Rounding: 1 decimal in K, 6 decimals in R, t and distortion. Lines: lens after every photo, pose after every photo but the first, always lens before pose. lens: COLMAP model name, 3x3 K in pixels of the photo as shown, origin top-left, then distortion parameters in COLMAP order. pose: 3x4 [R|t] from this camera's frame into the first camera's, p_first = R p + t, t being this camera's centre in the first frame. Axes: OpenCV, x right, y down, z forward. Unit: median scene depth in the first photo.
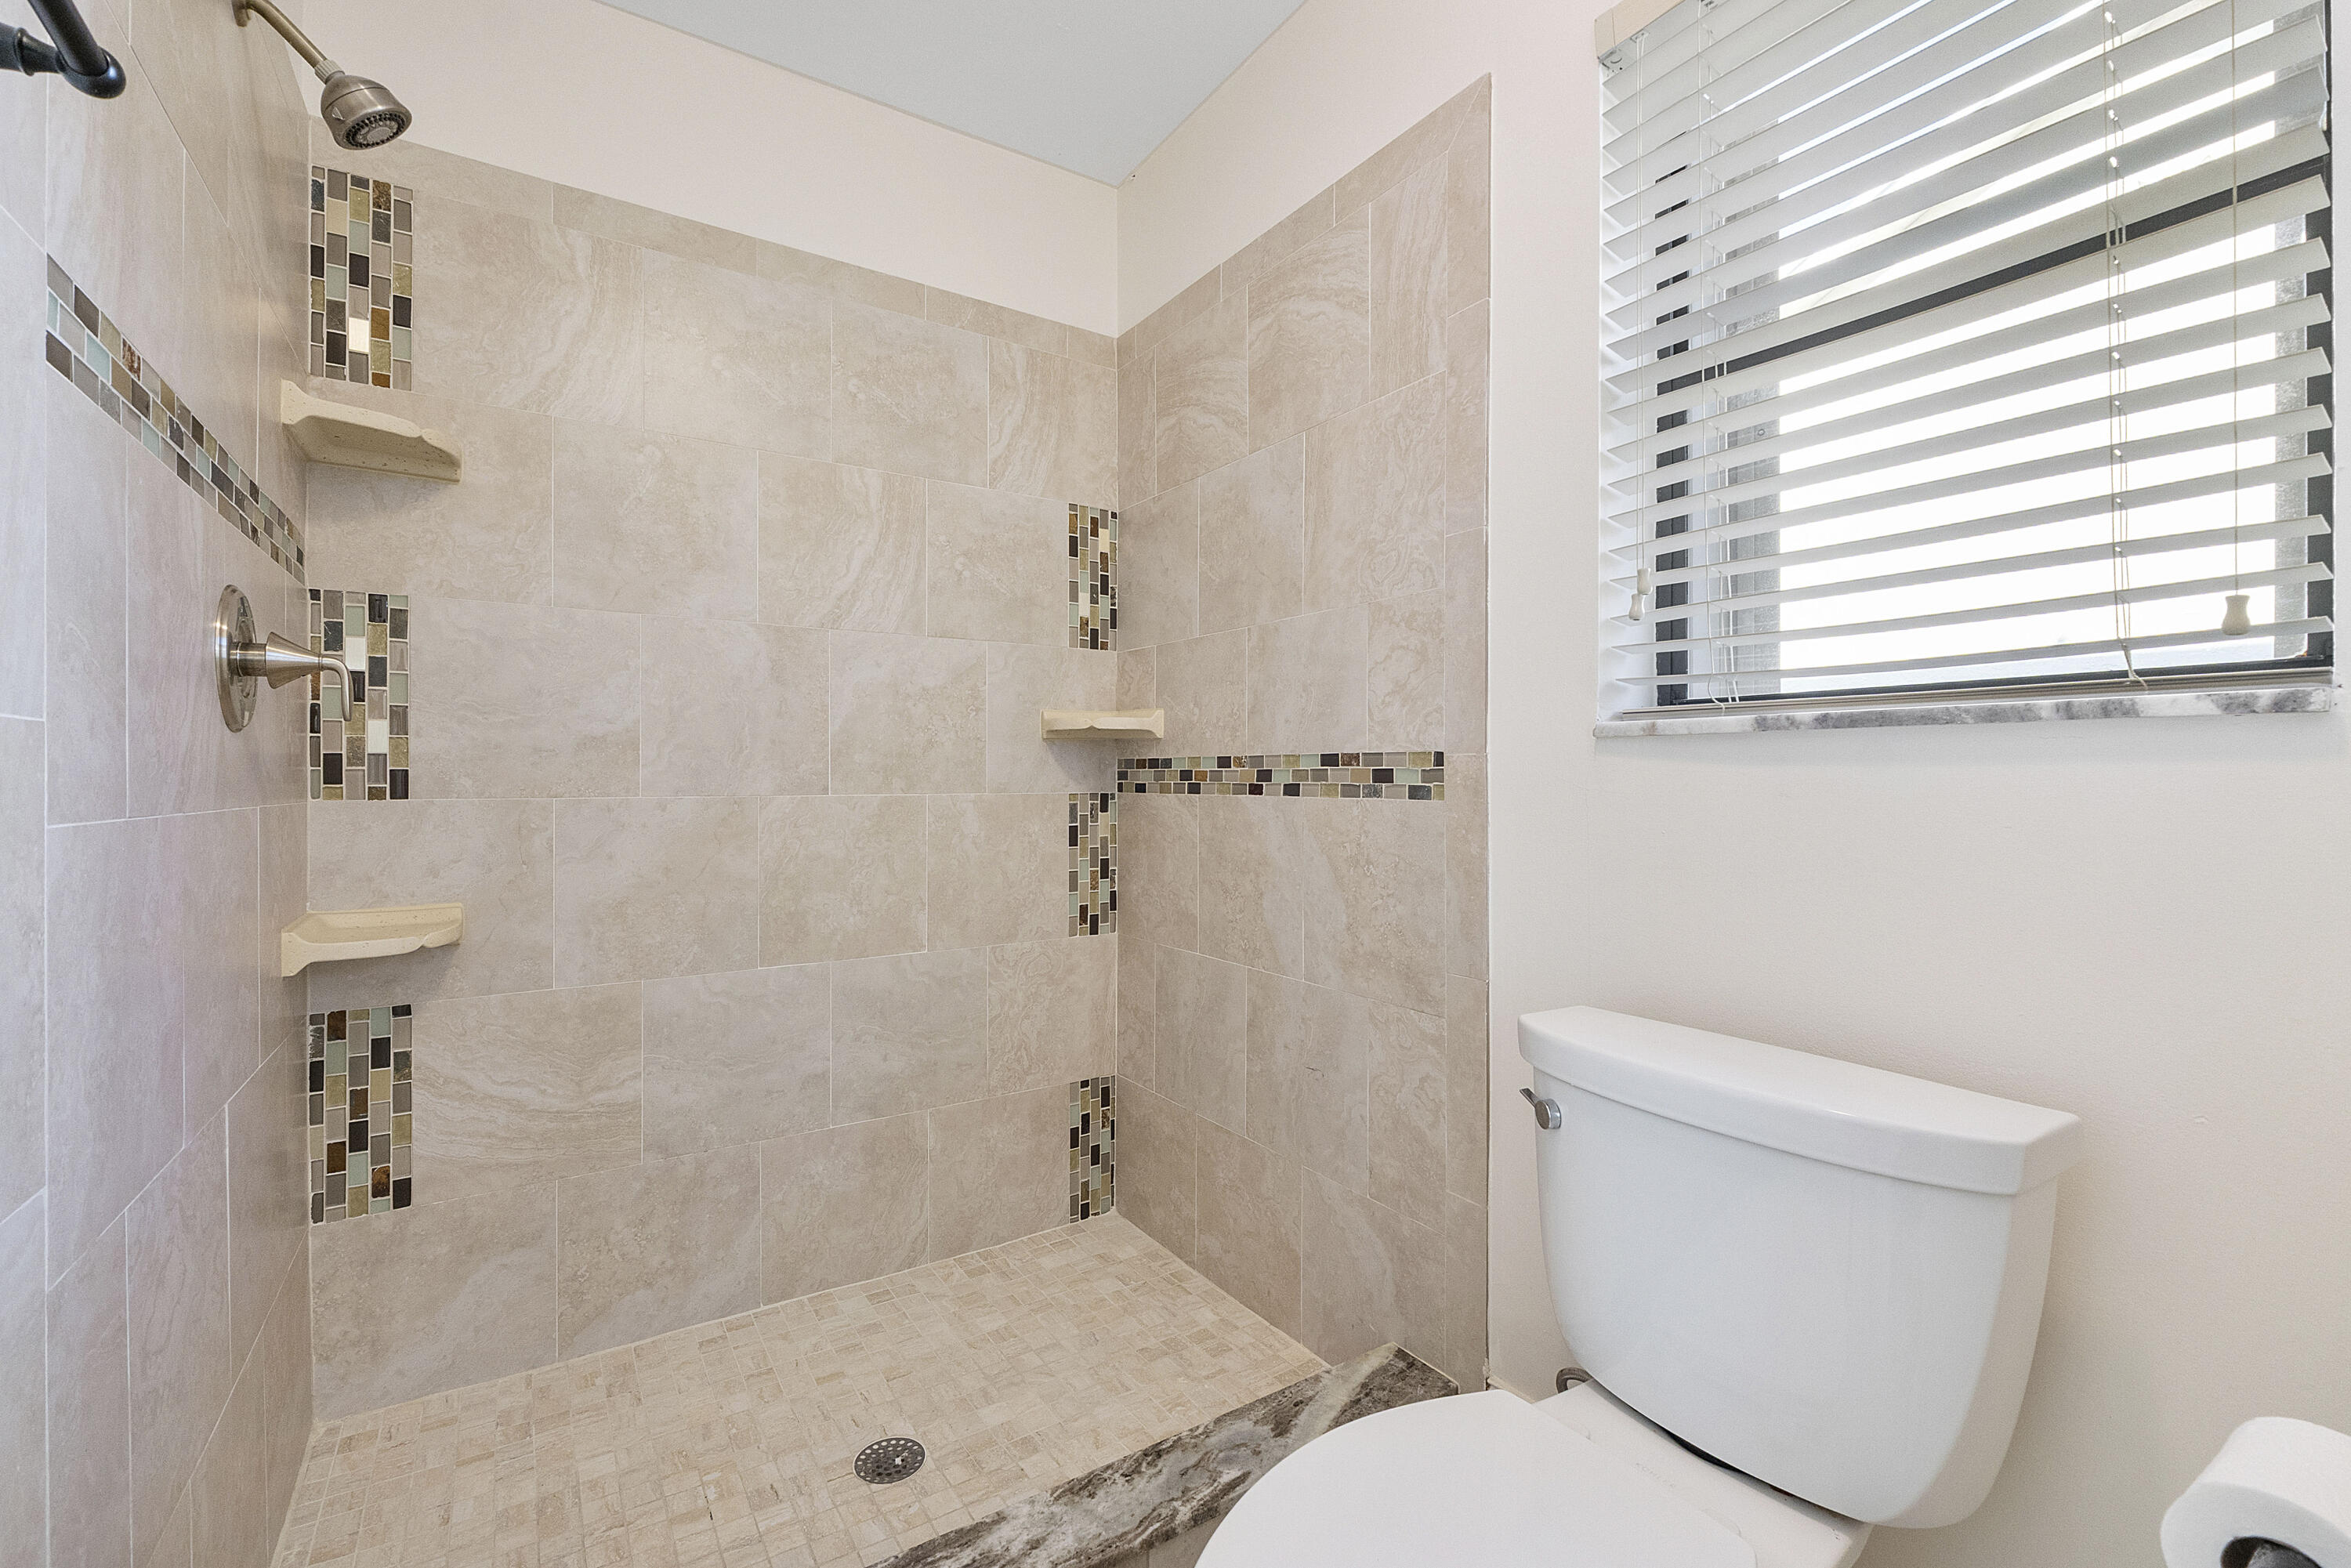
lens RADIAL K [[1010.8, 0, 1167.3], [0, 1010.8, 795.9], [0, 0, 1]] dist [-0.001609, -0.000731]
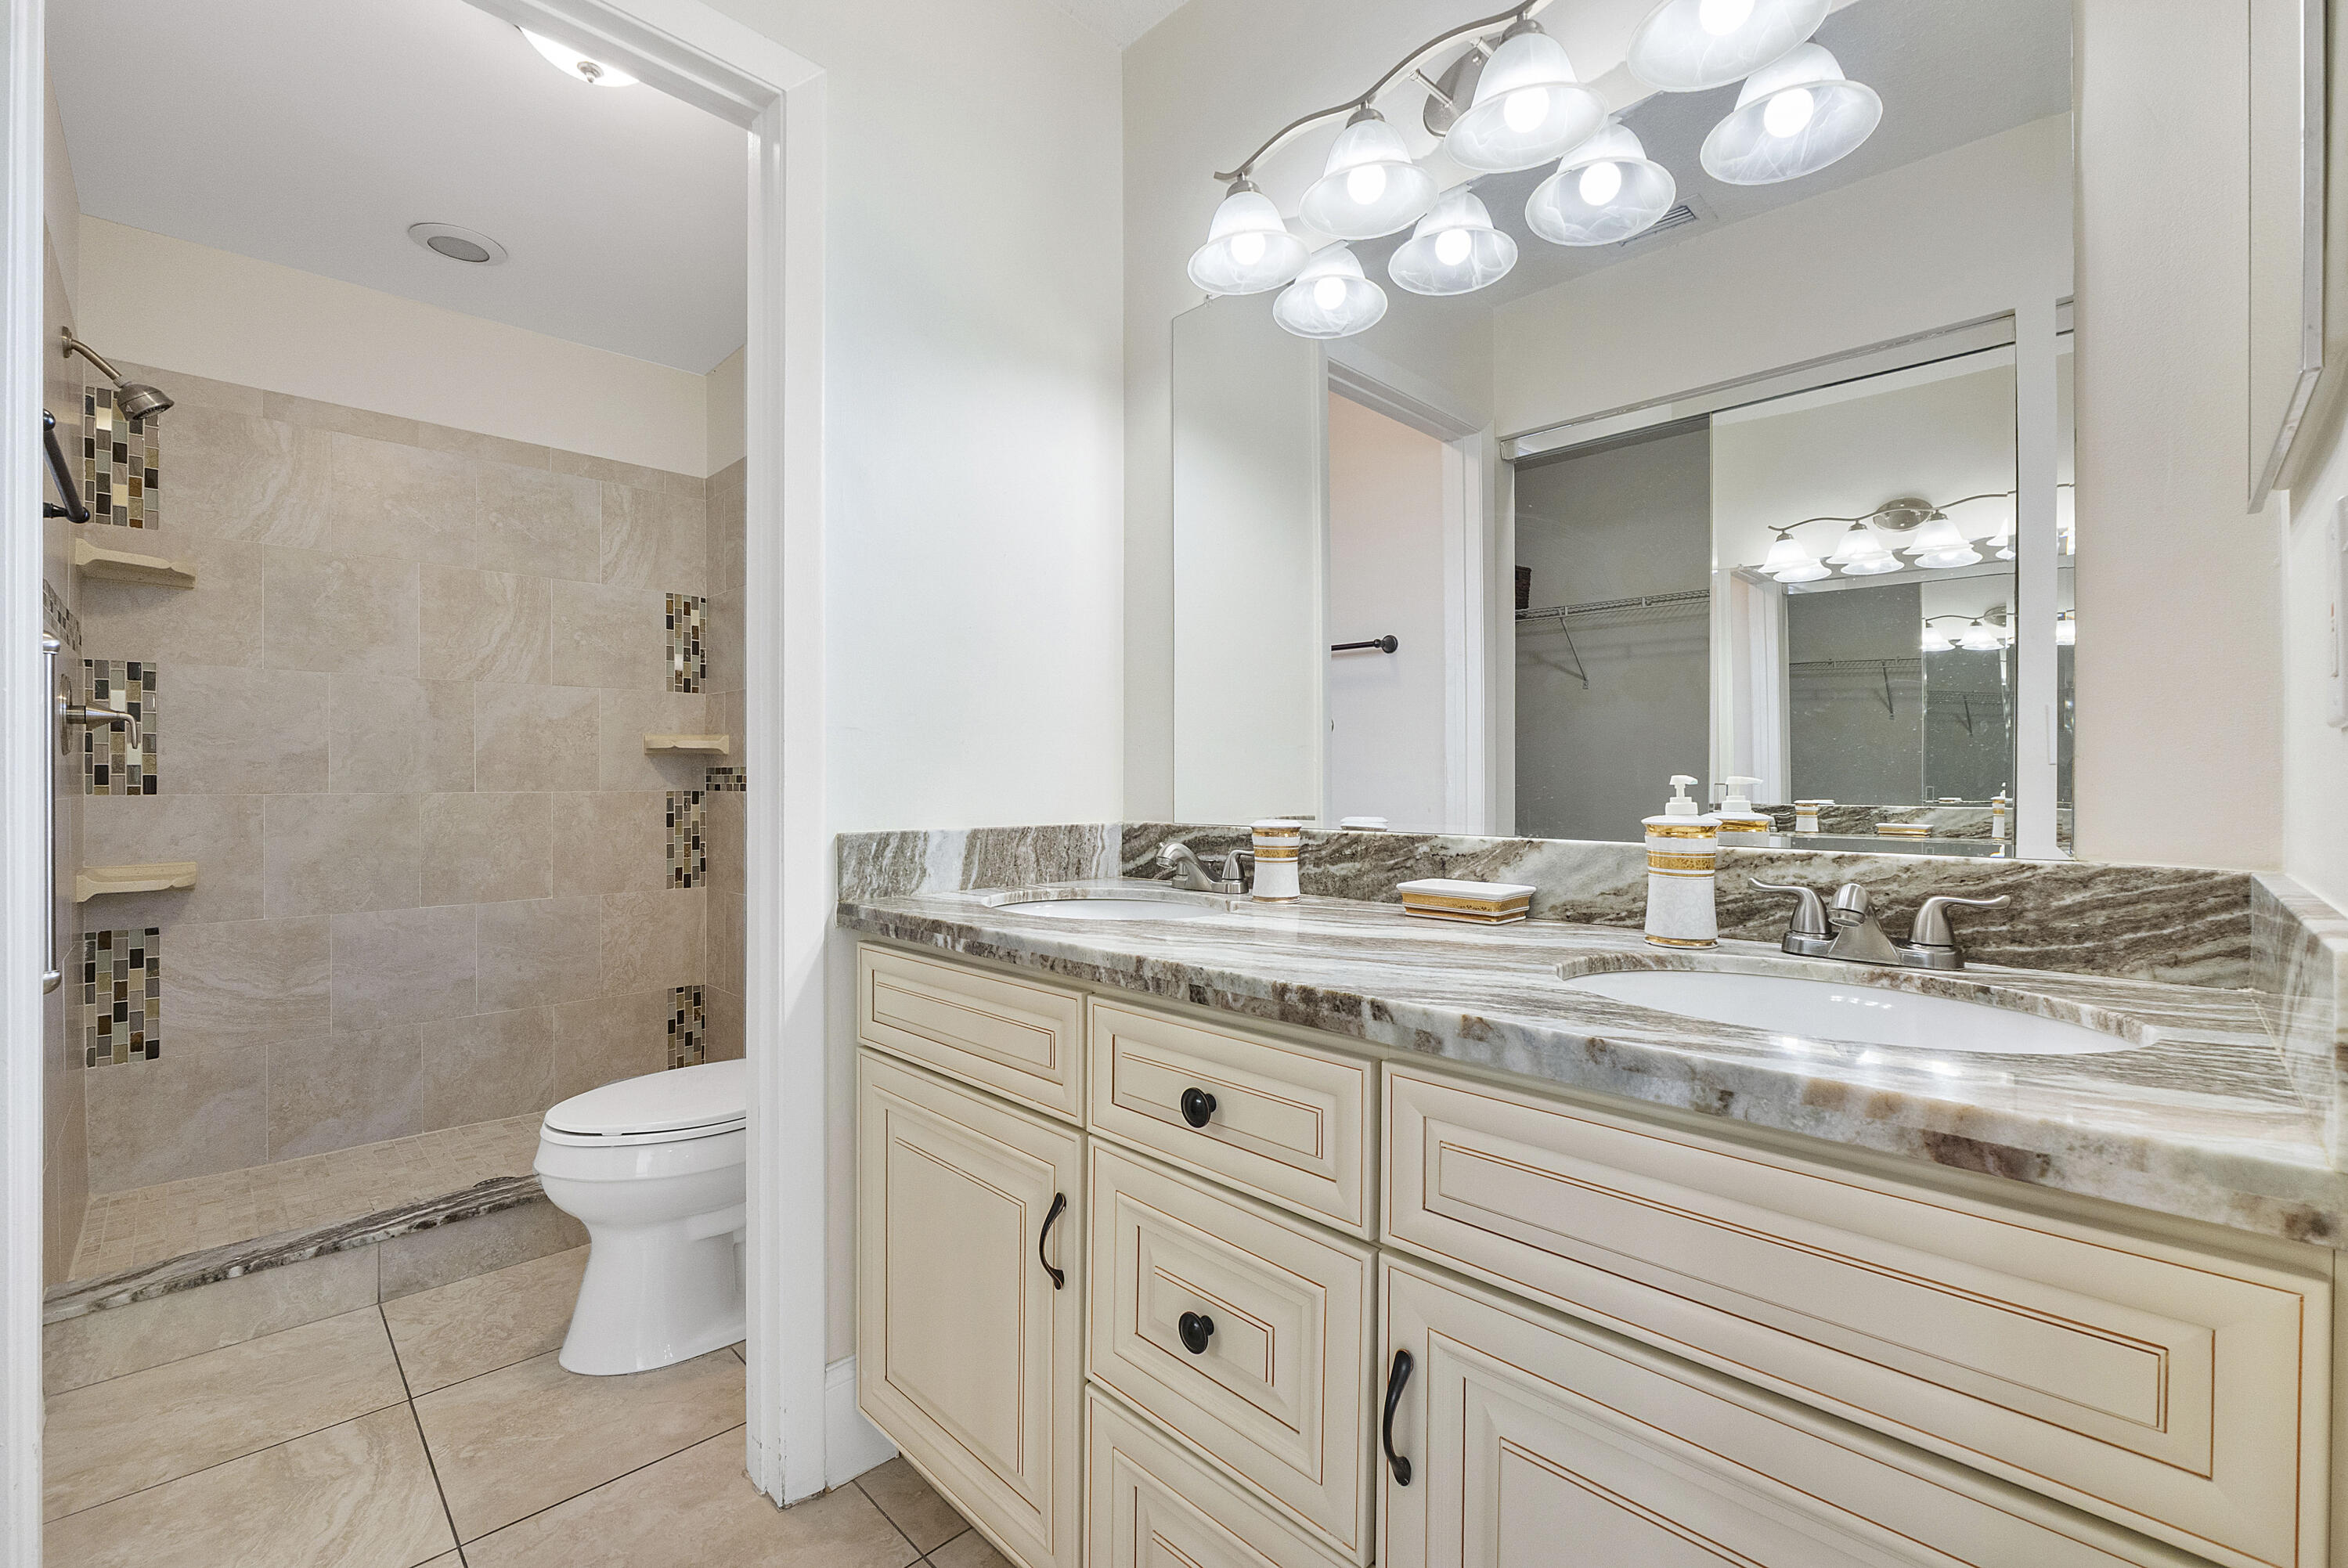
lens RADIAL K [[1009.5, 0, 1165.8], [0, 1009.5, 795.8], [0, 0, 1]] dist [-0.001609, -0.000731]
pose [[0.980076, -0.002782, 0.198603, 0.404666], [0.003120, 0.999994, -0.001391, 0.010837], [-0.198598, 0.001983, 0.980079, -0.725685]]
